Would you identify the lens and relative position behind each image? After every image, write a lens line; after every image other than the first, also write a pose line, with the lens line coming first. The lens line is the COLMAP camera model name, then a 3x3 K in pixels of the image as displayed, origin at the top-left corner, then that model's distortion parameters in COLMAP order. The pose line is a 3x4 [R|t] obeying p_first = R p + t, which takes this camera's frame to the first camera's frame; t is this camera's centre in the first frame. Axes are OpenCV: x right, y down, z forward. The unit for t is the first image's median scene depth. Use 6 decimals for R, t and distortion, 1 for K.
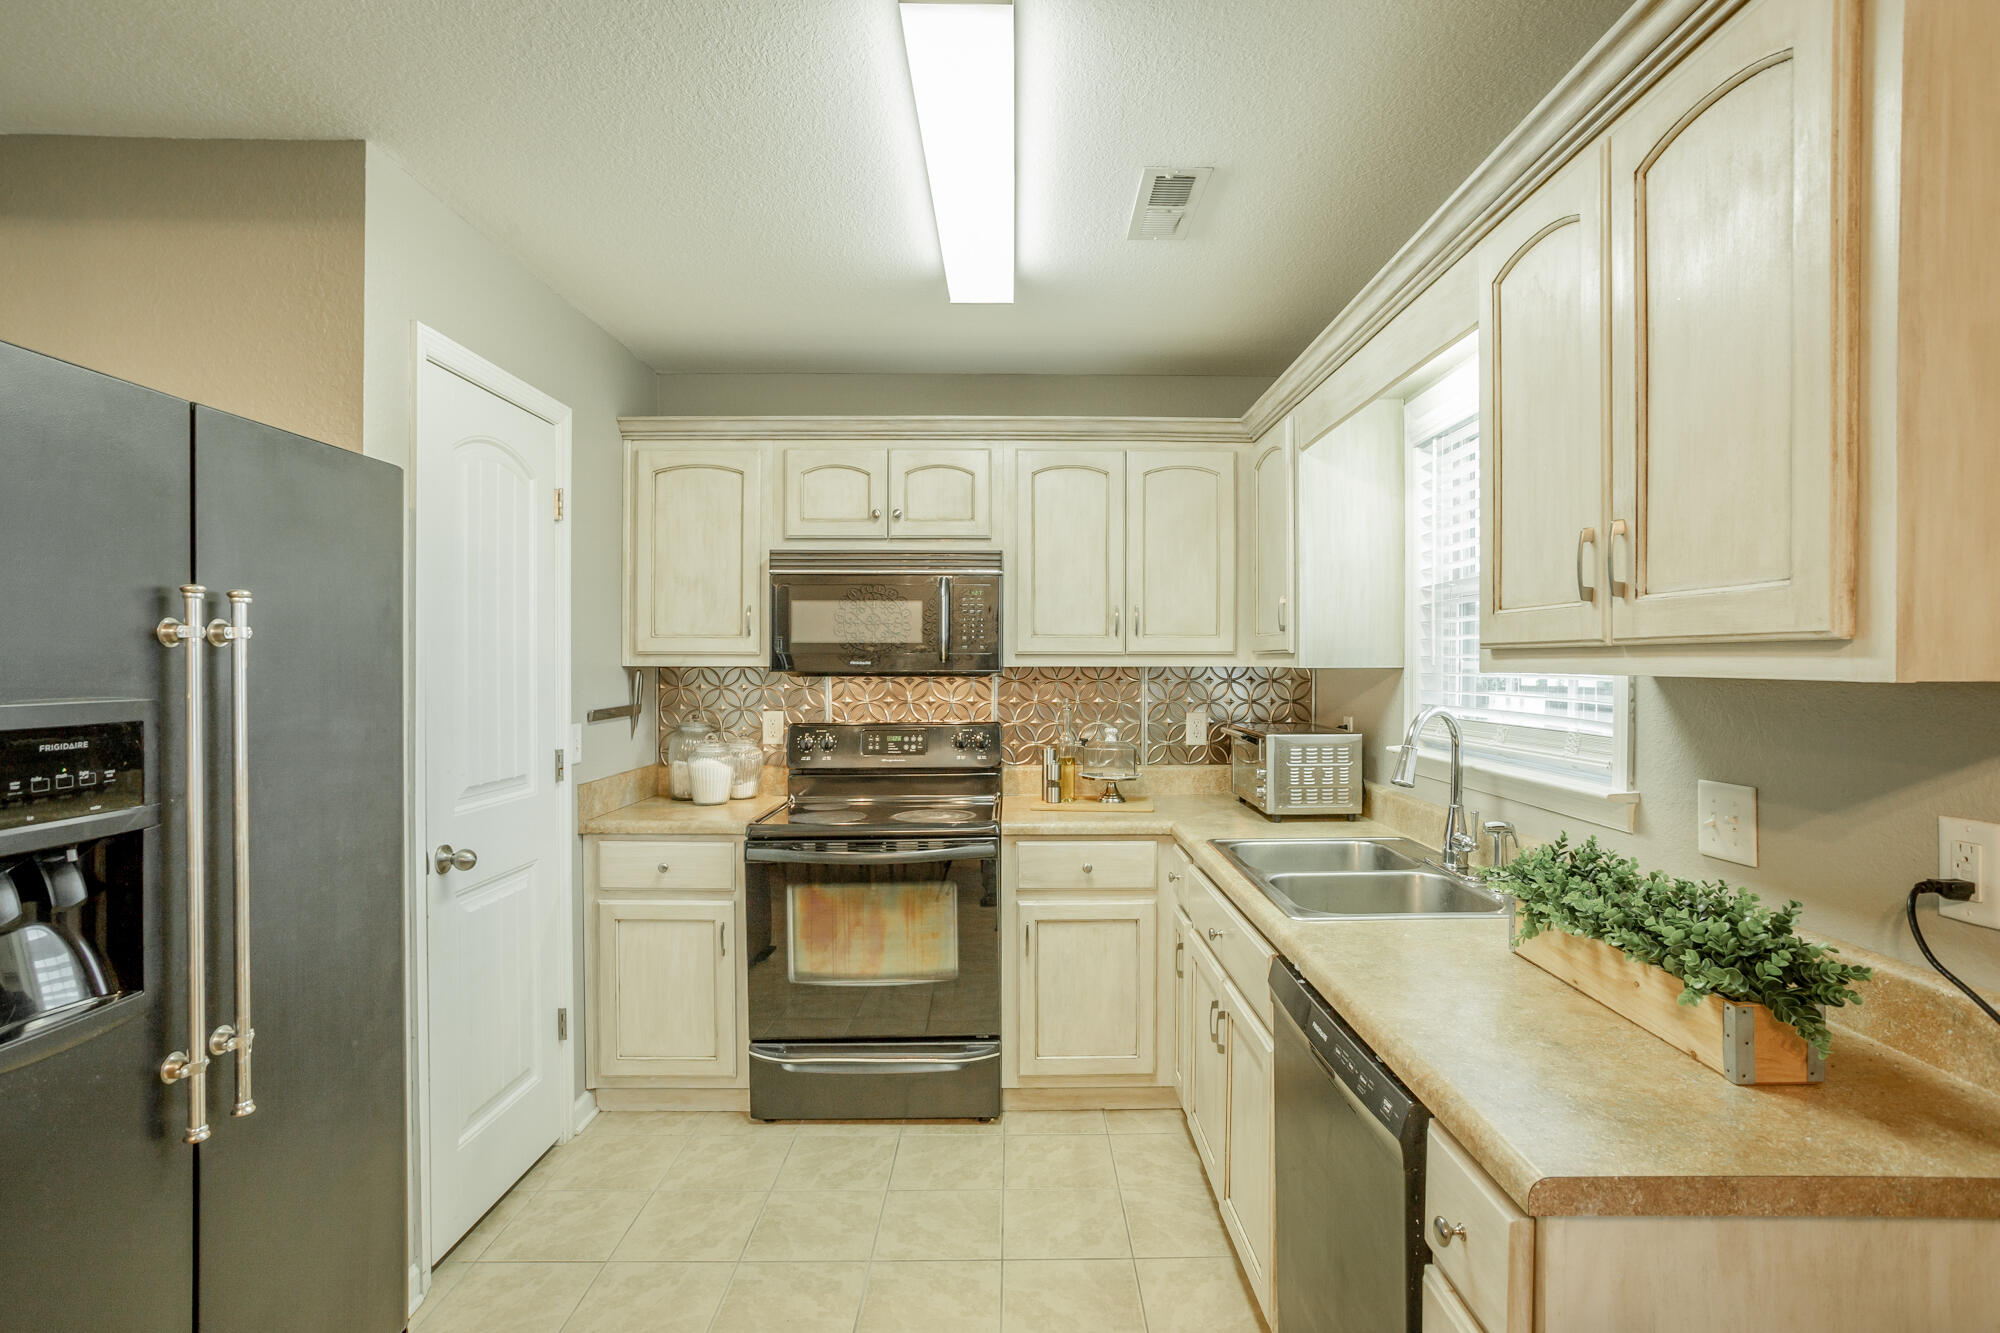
lens RADIAL K [[979.5, 0, 1028.2], [0, 979.5, 669.9], [0, 0, 1]] dist [-0.045524, 0.025373]
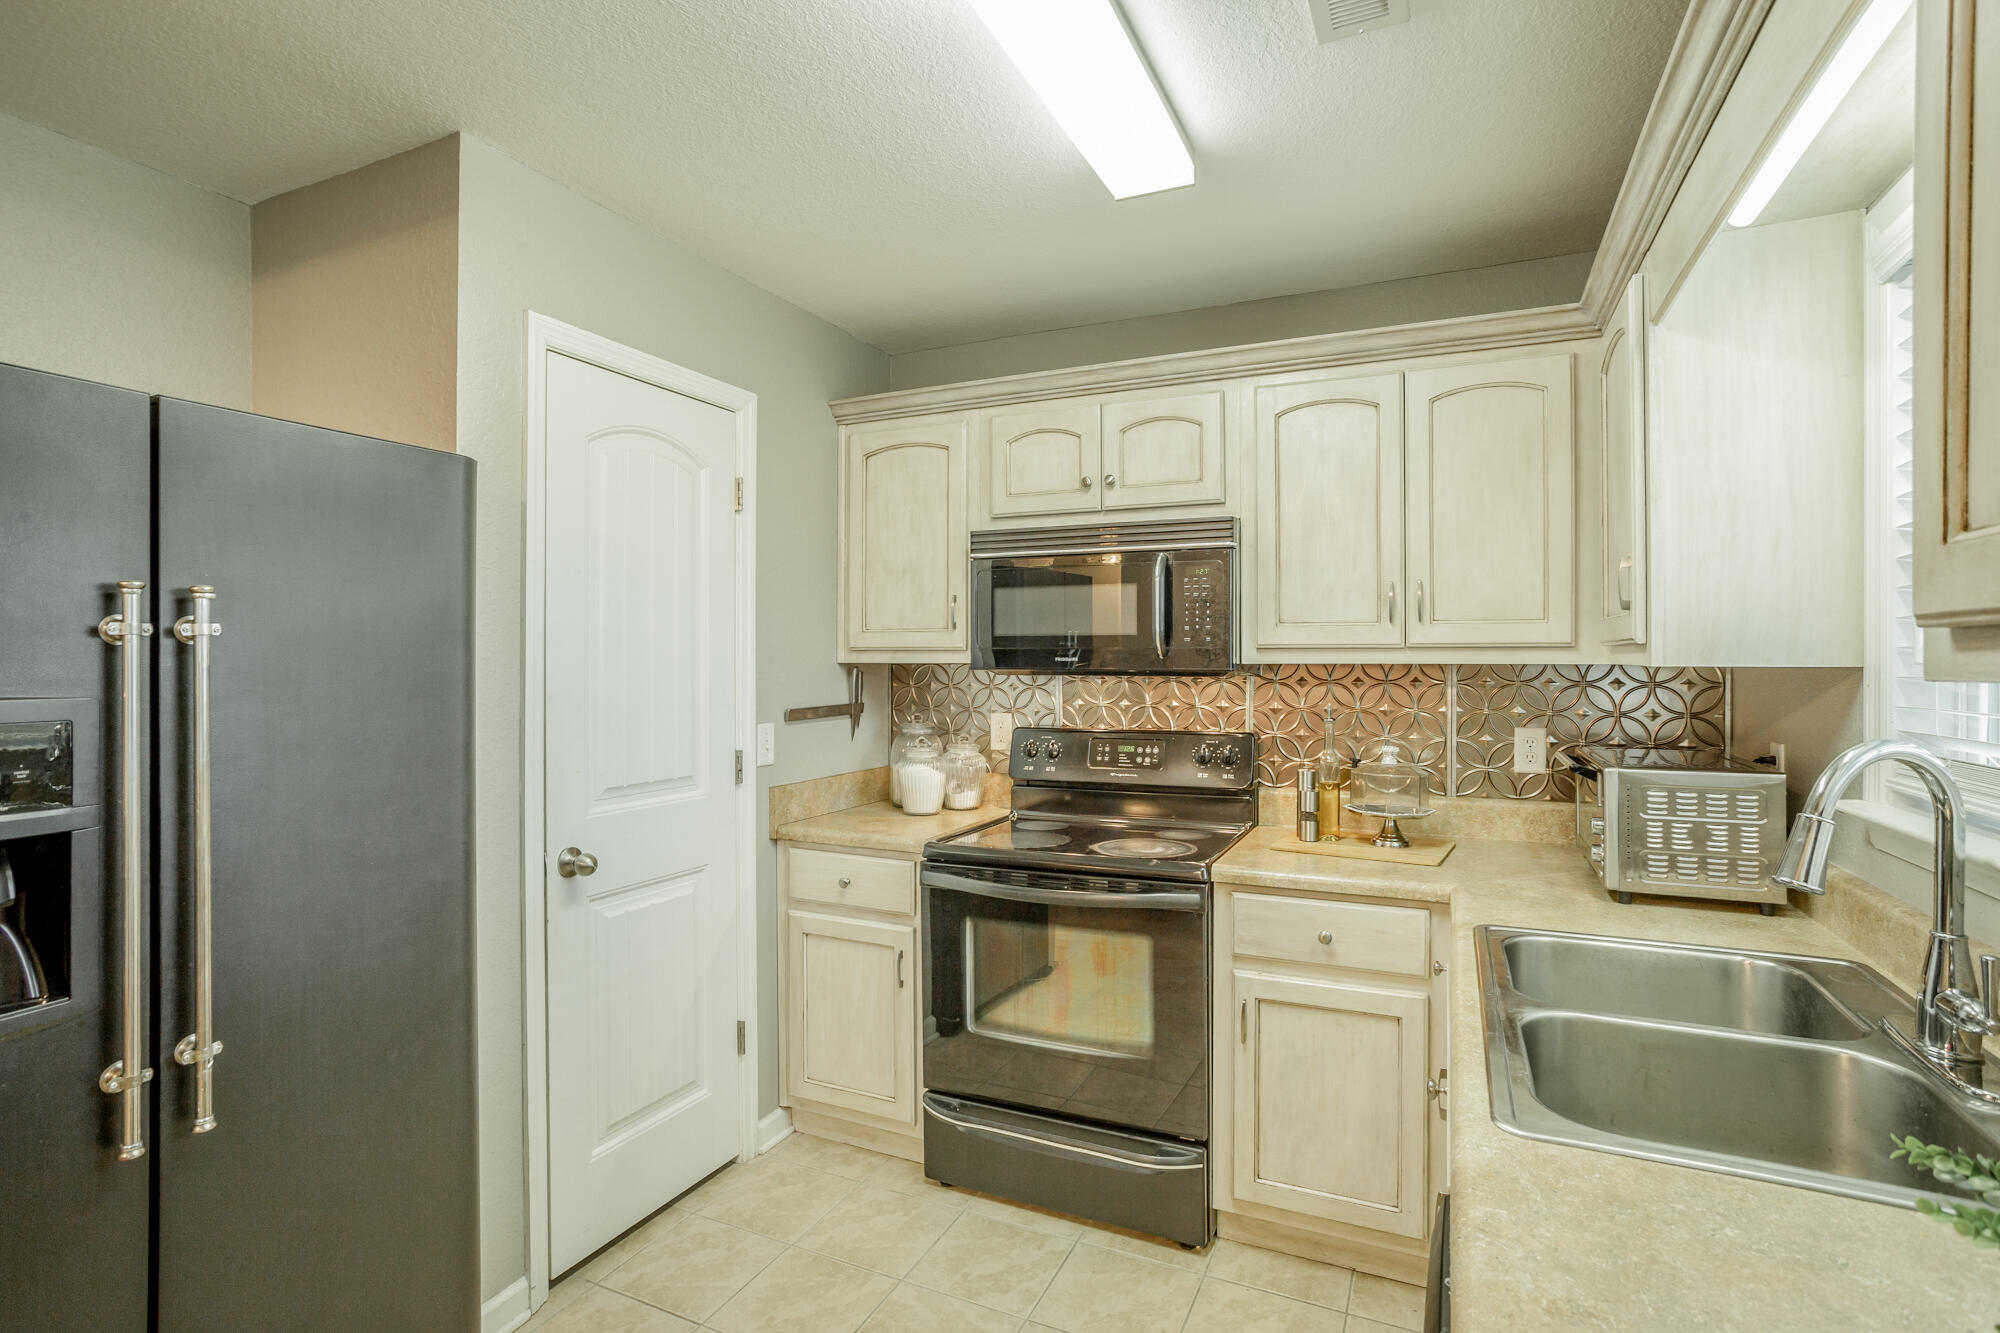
lens RADIAL K [[979.5, 0, 1006.9], [0, 979.5, 655.9], [0, 0, 1]] dist [-0.045524, 0.025373]
pose [[0.900758, -0.002039, -0.434317, 0.164143], [-0.001959, 0.999960, -0.008756, -0.002854], [0.434317, 0.008737, 0.900718, 0.237843]]
